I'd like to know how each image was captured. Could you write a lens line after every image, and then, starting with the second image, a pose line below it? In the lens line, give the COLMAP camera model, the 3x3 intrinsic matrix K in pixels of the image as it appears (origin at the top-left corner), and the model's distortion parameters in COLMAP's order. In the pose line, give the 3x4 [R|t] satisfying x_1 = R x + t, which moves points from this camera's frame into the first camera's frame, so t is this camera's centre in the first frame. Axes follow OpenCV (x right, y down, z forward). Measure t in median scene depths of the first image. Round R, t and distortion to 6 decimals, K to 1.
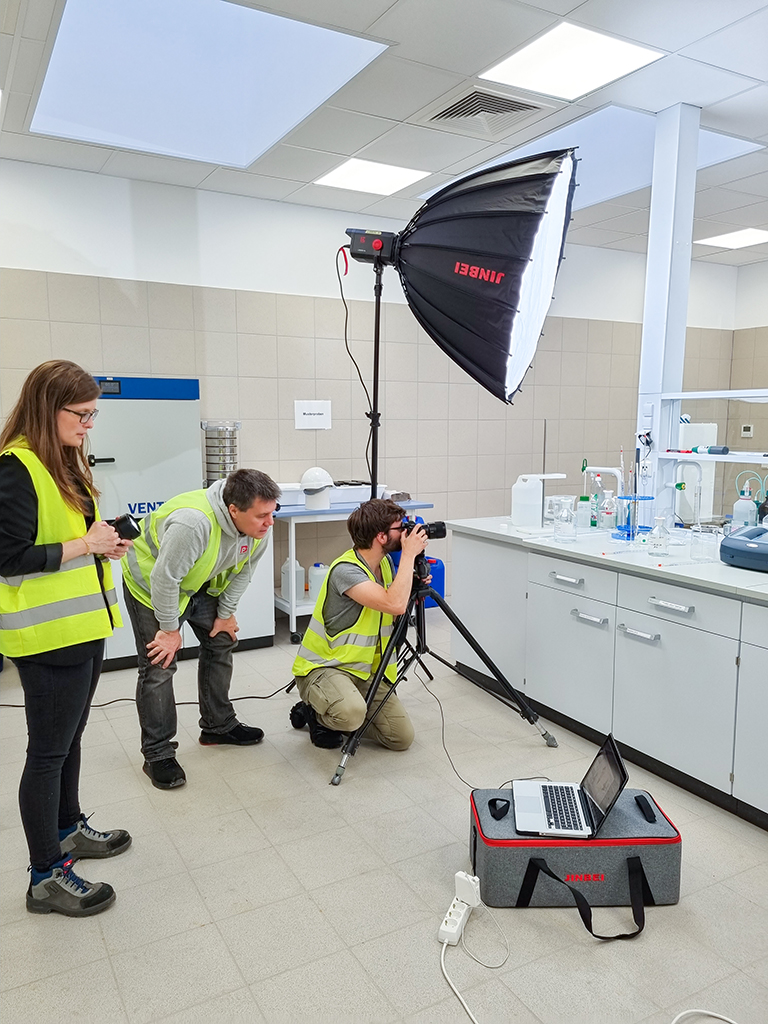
lens RADIAL K [[790.3, 0, 384.0], [0, 790.3, 512.0], [0, 0, 1]] dist [-0.006385, -0.003291]
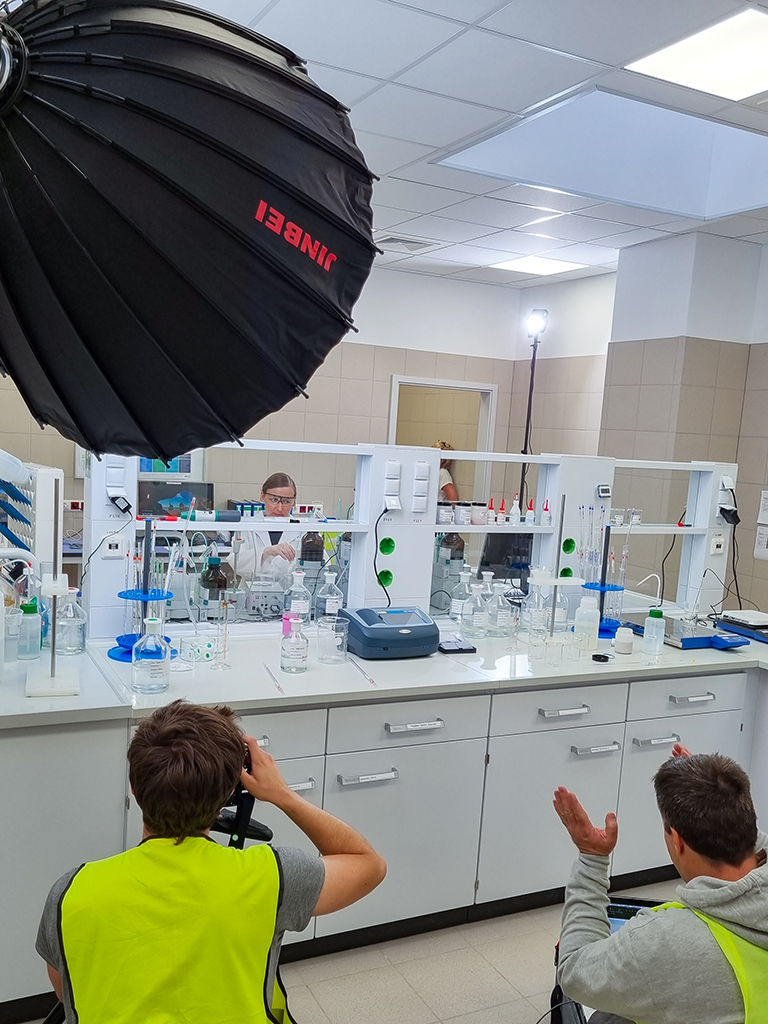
lens RADIAL K [[790.3, 0, 384.0], [0, 790.3, 512.0], [0, 0, 1]] dist [-0.006385, -0.003291]
pose [[0.105184, -0.062380, 0.992494, -0.421172], [0.077809, 0.995487, 0.054322, -0.143341], [-0.991404, 0.071511, 0.109563, 0.901999]]
